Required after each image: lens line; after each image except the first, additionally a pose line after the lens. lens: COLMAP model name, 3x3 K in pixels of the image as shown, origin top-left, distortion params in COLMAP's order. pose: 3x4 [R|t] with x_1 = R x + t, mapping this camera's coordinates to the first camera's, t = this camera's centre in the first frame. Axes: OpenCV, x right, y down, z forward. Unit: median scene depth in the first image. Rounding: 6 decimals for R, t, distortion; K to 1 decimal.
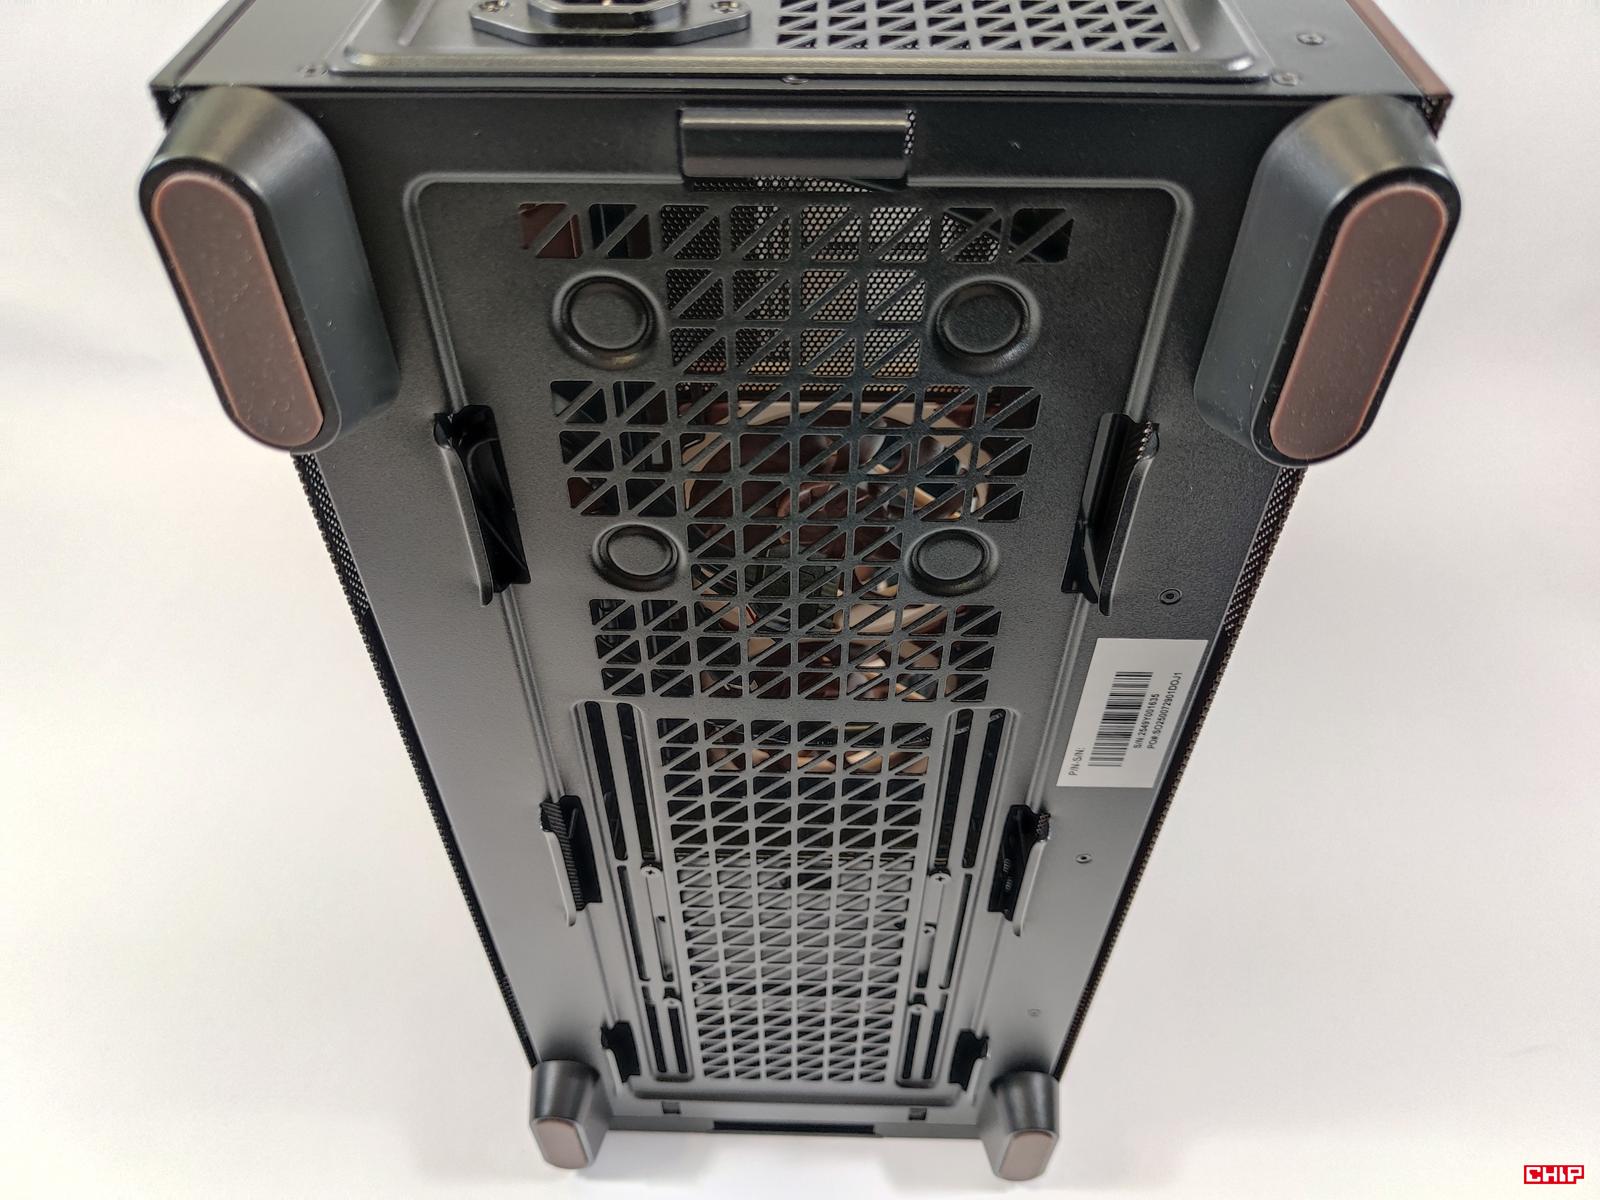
lens RADIAL K [[1183.5, 0, 800.0], [0, 1183.5, 600.0], [0, 0, 1]] dist [0.054997, -0.118304]
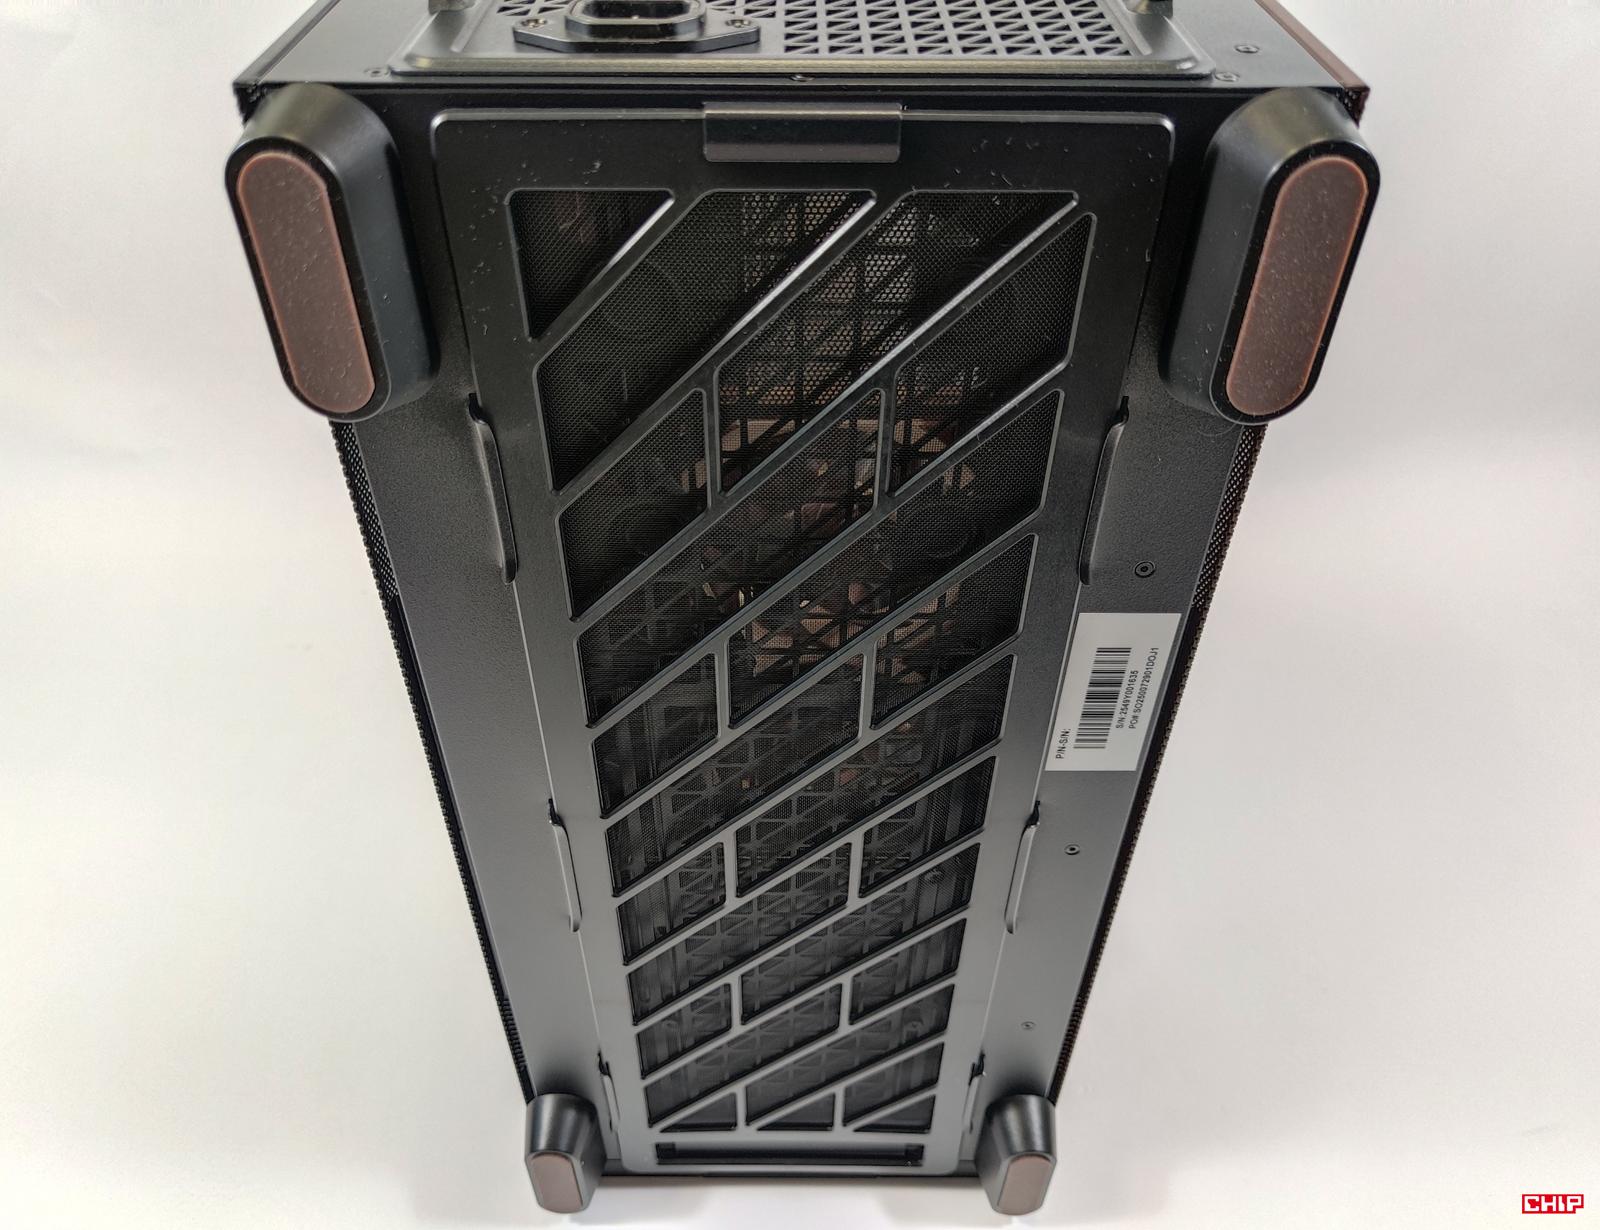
lens RADIAL K [[1210.8, 0, 800.0], [0, 1210.8, 615.0], [0, 0, 1]] dist [0.070626, -0.164596]
pose [[0.999670, -0.011823, 0.022785, -0.036300], [0.013581, 0.996812, -0.078619, 0.160217], [-0.021783, 0.078902, 0.996644, -0.122365]]
